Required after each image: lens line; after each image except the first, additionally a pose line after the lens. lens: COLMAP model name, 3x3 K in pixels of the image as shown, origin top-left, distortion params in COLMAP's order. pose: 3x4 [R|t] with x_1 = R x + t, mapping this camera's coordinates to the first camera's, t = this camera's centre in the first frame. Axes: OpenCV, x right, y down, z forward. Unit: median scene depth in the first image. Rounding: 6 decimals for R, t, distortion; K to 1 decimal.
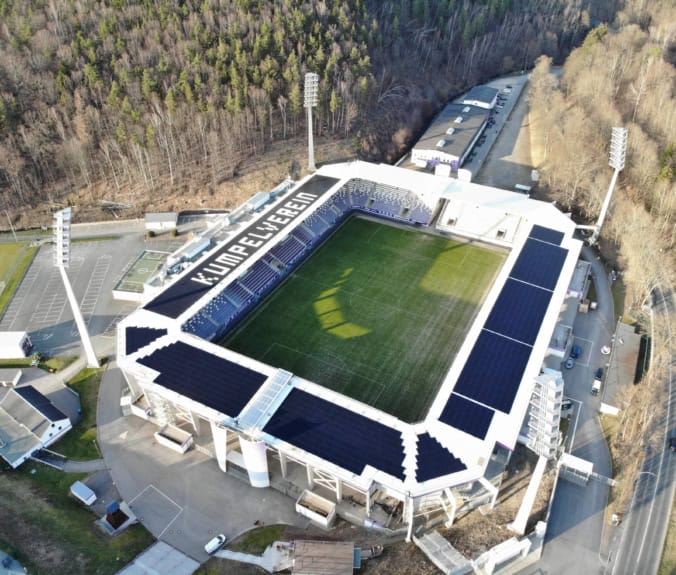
lens RADIAL K [[543.8, 0, 347.7], [0, 543.8, 289.5], [0, 0, 1]] dist [0.065555, -0.149965]
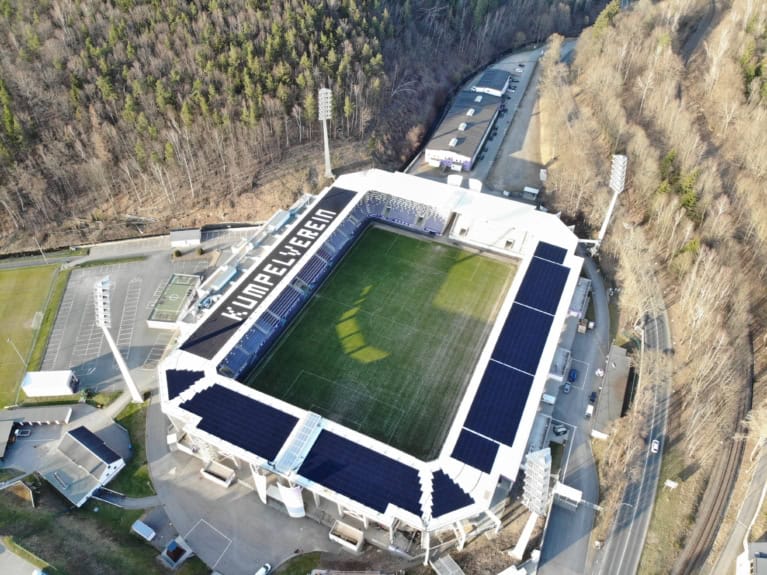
lens RADIAL K [[543.0, 0, 383.5], [0, 543.0, 287.5], [0, 0, 1]] dist [0.058601, -0.137153]
pose [[0.999114, -0.031169, 0.028295, 0.002339], [0.027708, 0.992933, 0.115398, -0.155721], [-0.031692, -0.114511, 0.992916, -0.058168]]
